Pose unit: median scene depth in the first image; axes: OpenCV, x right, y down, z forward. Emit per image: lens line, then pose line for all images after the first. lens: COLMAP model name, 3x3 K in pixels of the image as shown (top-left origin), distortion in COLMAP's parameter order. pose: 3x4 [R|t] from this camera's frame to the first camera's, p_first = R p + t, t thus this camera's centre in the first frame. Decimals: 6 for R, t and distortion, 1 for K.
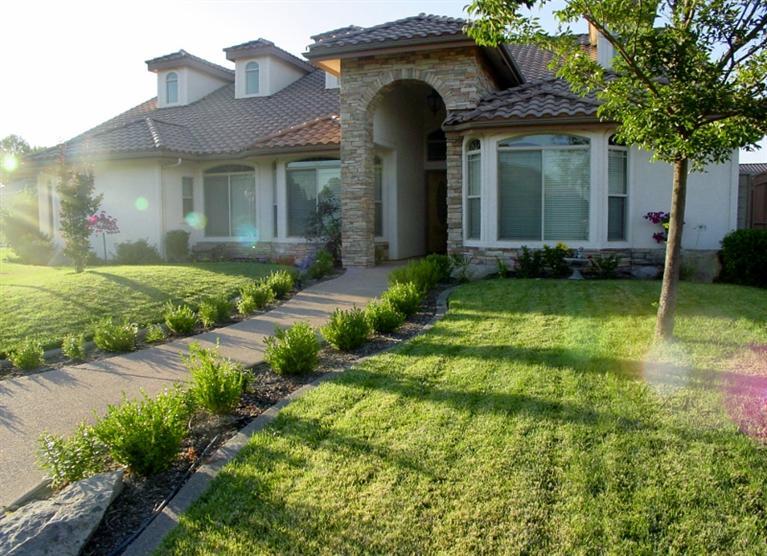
lens RADIAL K [[619.7, 0, 383.5], [0, 619.7, 278.0], [0, 0, 1]] dist [-0.134049, 0.003369]
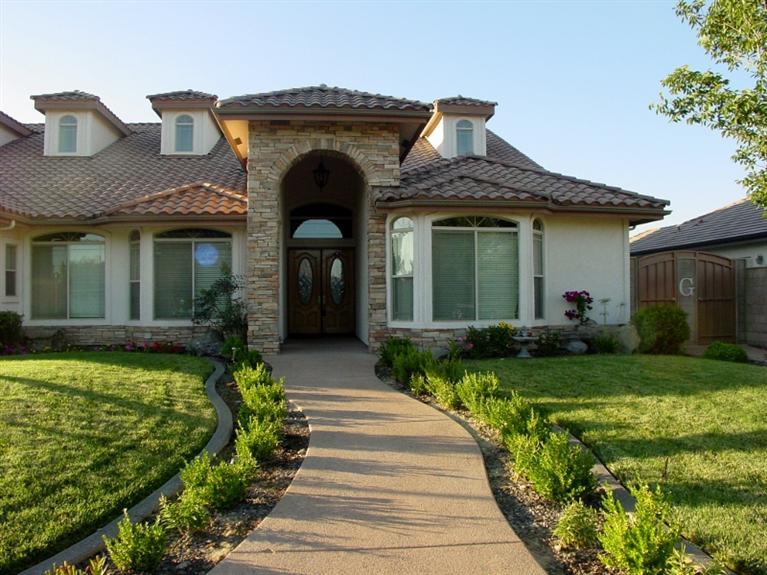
lens RADIAL K [[594.0, 0, 383.5], [0, 594.0, 287.5], [0, 0, 1]] dist [-0.103829, 0.011796]
pose [[0.900797, 0.009098, 0.434146, -0.273924], [0.040164, 0.993749, -0.104161, -0.017738], [-0.432379, 0.111264, 0.894801, 0.175143]]
